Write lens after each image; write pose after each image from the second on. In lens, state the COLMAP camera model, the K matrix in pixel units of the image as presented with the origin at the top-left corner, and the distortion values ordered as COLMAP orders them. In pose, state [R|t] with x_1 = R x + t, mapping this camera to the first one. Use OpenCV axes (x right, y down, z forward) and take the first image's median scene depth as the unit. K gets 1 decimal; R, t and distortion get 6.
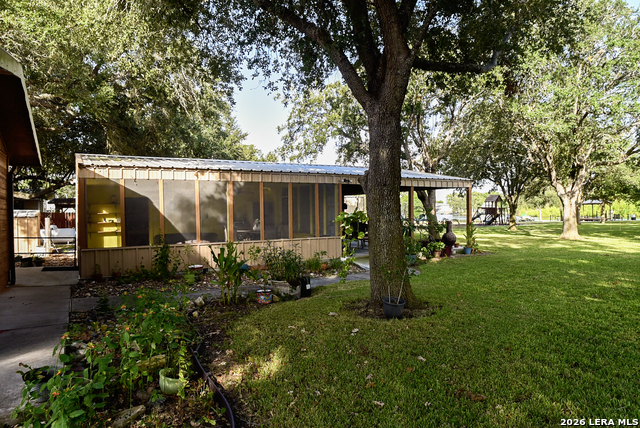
lens RADIAL K [[483.4, 0, 320.0], [0, 483.4, 214.0], [0, 0, 1]] dist [-0.096730, -0.001152]
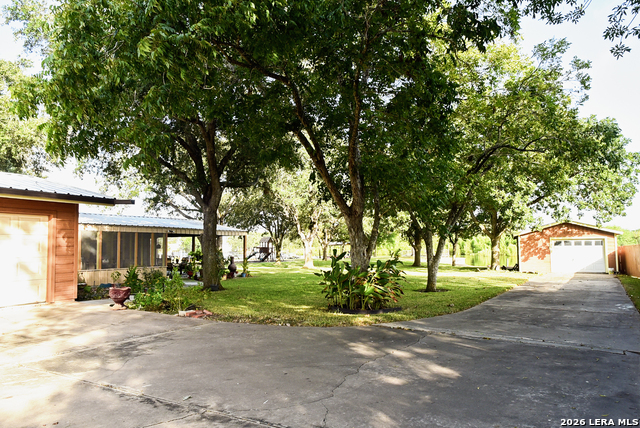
lens RADIAL K [[483.4, 0, 320.0], [0, 483.4, 214.0], [0, 0, 1]] dist [-0.096730, -0.001152]
pose [[0.900152, 0.034514, 0.434206, -0.123196], [0.000445, 0.996782, -0.080154, 0.001713], [-0.435575, 0.072344, 0.897241, -0.418105]]
